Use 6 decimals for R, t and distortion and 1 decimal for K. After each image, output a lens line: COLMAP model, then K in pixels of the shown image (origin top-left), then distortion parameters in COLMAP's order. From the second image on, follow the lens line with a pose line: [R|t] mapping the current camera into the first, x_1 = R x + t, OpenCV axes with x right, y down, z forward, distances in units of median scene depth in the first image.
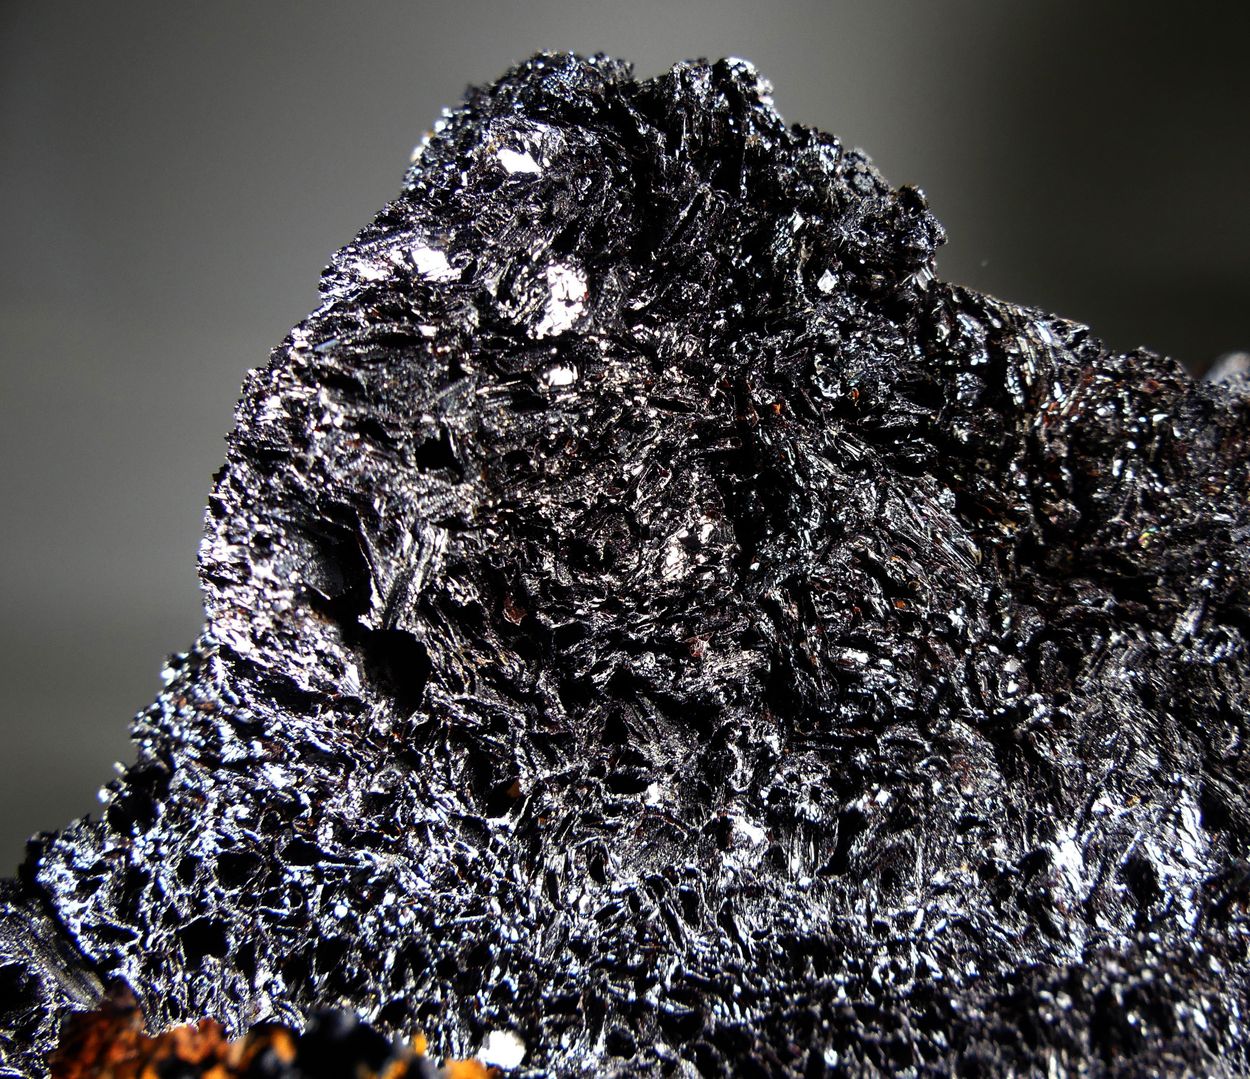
lens RADIAL K [[987.4, 0, 627.2], [0, 987.4, 539.1], [0, 0, 1]] dist [-0.037361, 0.000823]
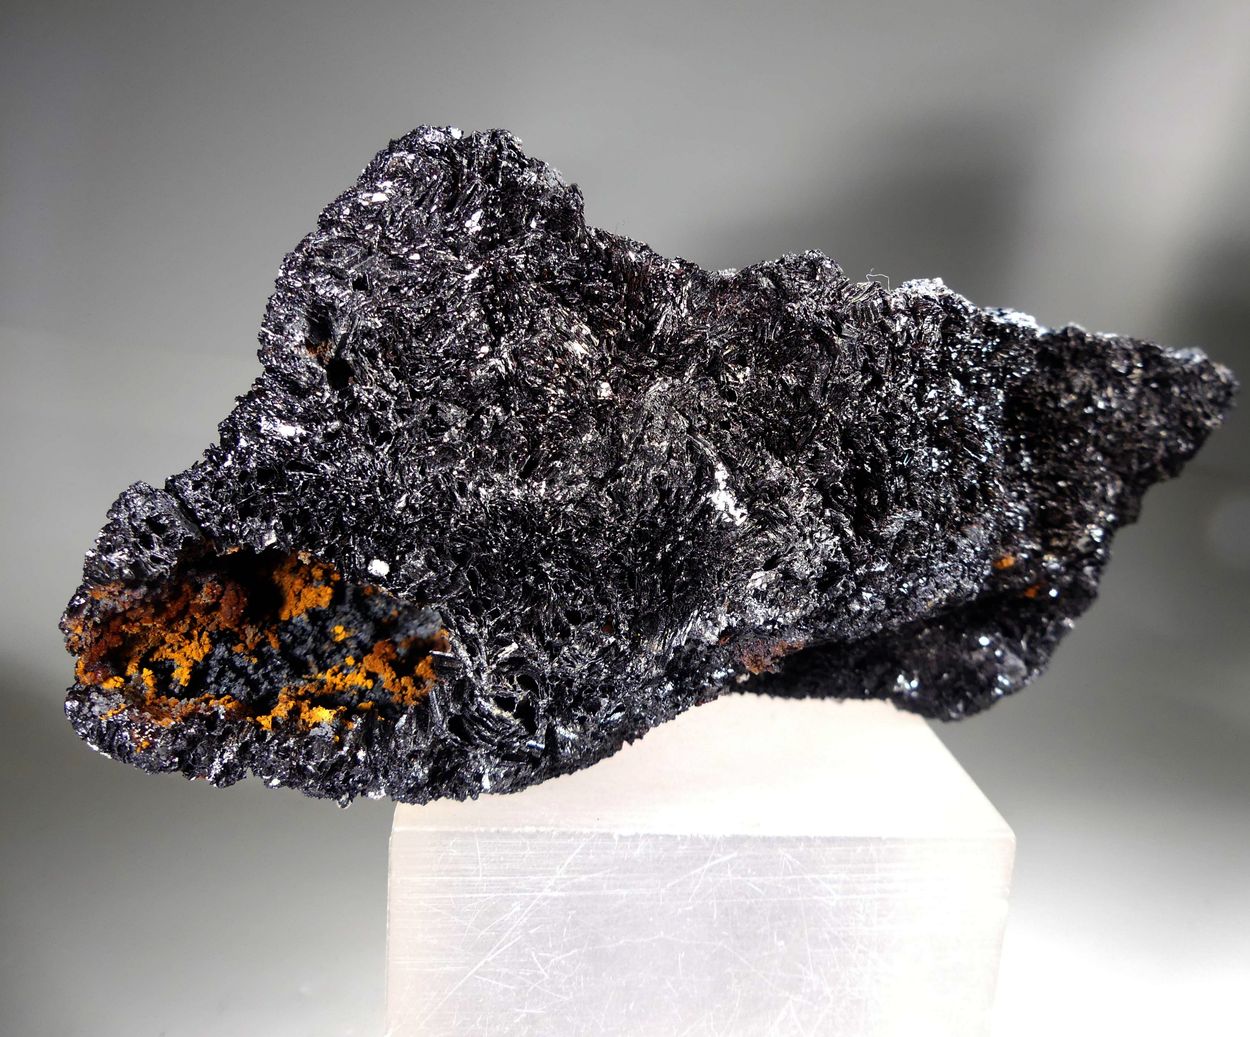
lens RADIAL K [[1036.5, 0, 623.4], [0, 1036.5, 518.6], [0, 0, 1]] dist [-0.000685, 0.000539]
pose [[0.997635, 0.035387, -0.058932, 0.588874], [-0.041004, 0.994440, -0.096997, 0.669384], [0.055172, 0.099184, 0.993538, -1.368703]]
